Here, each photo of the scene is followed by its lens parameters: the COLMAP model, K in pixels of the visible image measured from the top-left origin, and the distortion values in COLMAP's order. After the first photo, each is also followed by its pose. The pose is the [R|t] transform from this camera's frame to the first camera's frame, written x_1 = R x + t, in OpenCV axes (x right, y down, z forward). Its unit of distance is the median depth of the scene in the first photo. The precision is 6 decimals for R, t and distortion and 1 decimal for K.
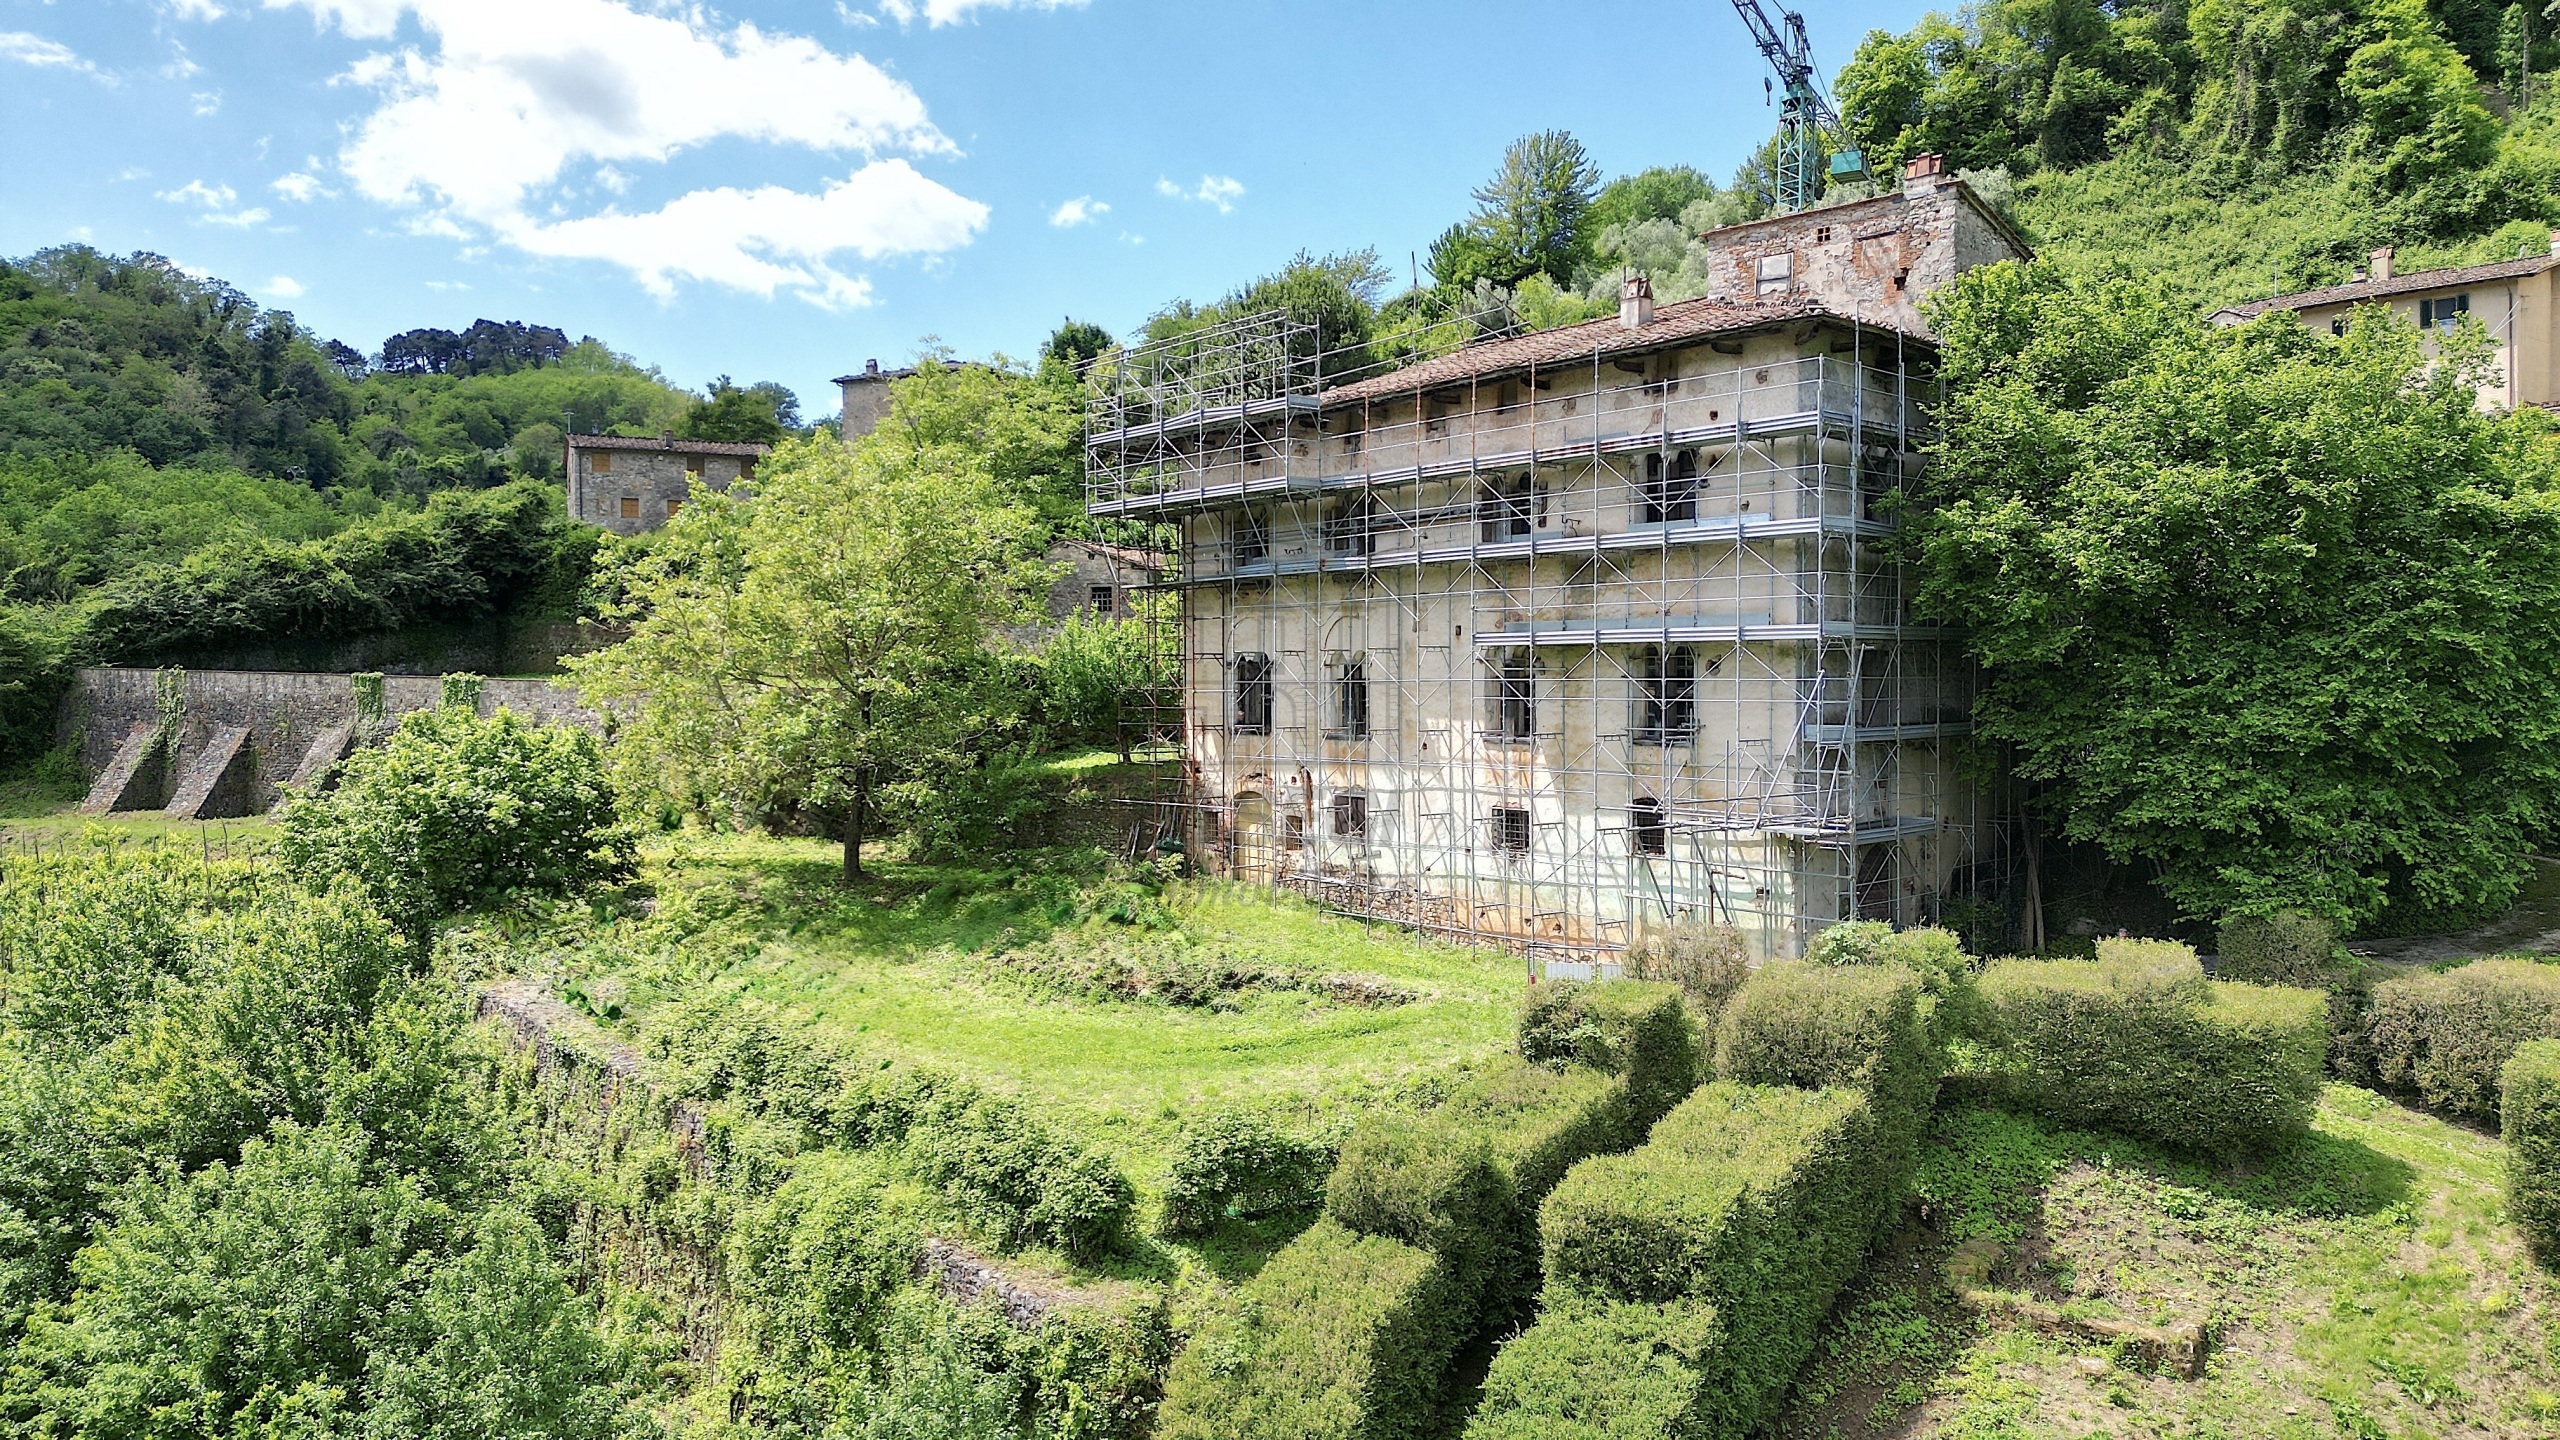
lens RADIAL K [[1786.0, 0, 1278.7], [0, 1786.0, 710.4], [0, 0, 1]] dist [0.034832, -0.006967]
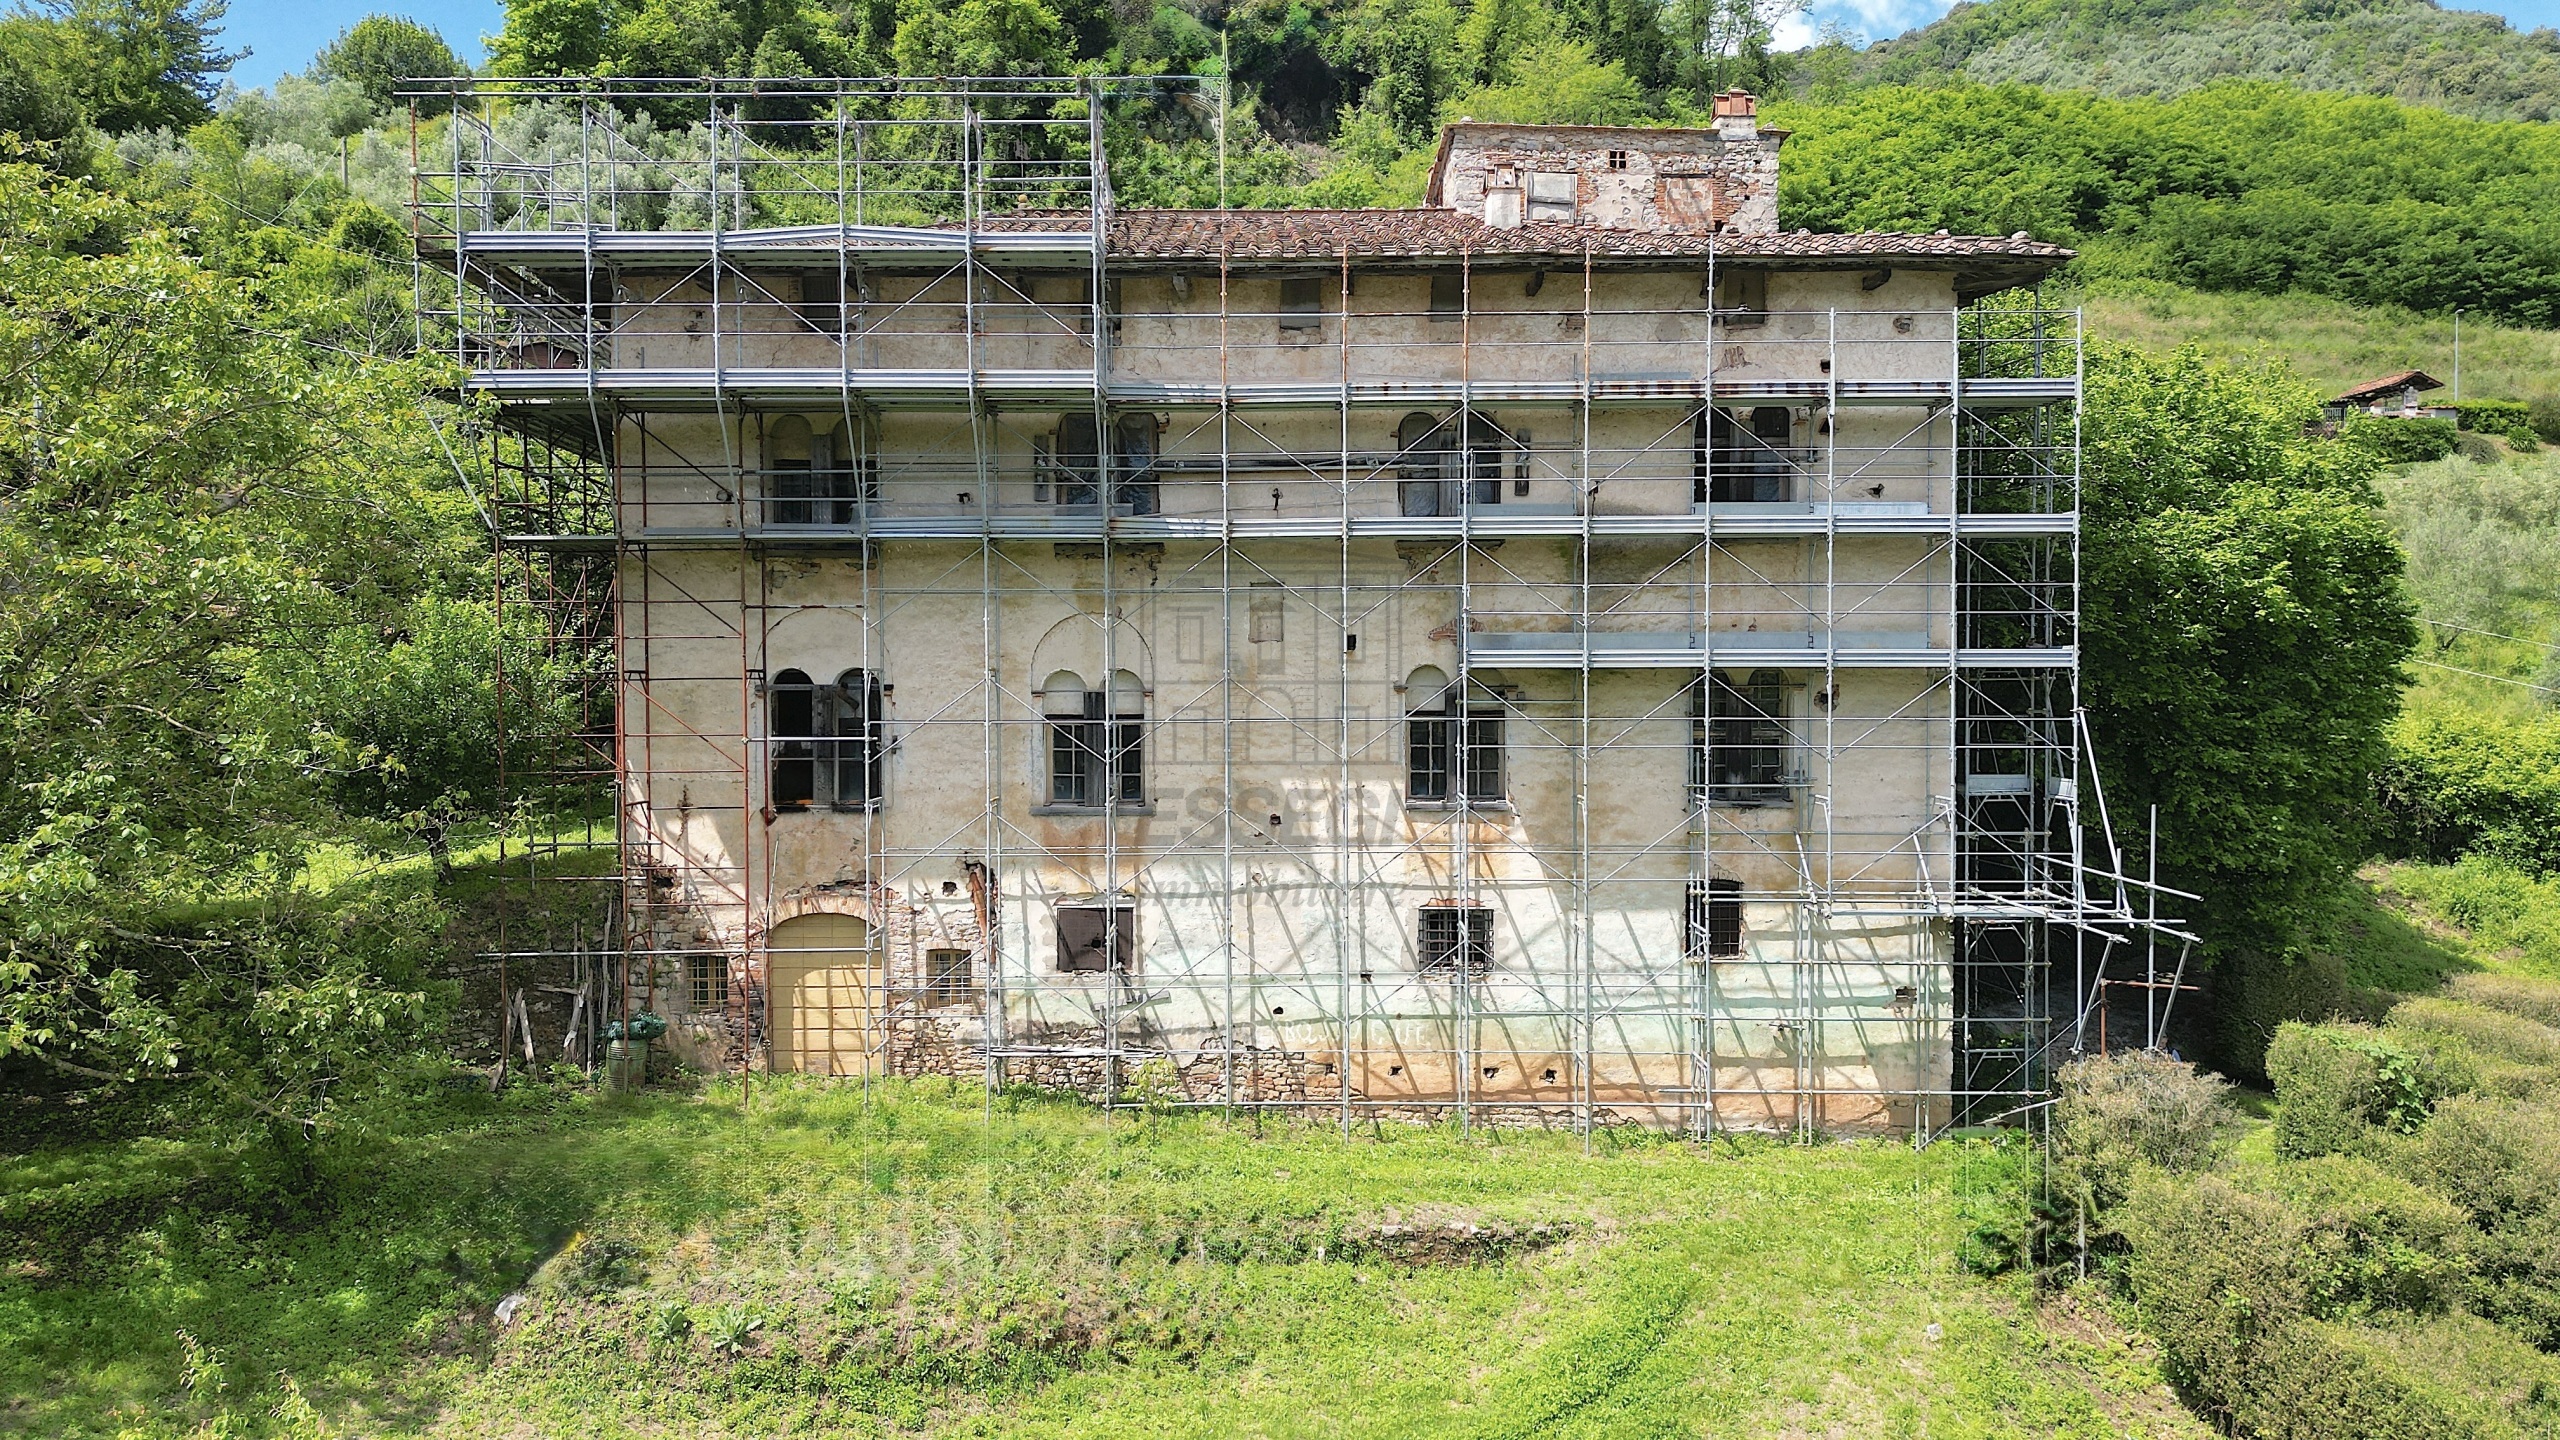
lens RADIAL K [[1786.0, 0, 1280.1], [0, 1786.0, 718.4], [0, 0, 1]] dist [0.034832, -0.006967]
pose [[0.636522, -0.018012, 0.771048, -0.431327], [0.013098, 0.999836, 0.012543, -0.026527], [-0.771148, 0.002115, 0.636653, 0.620540]]
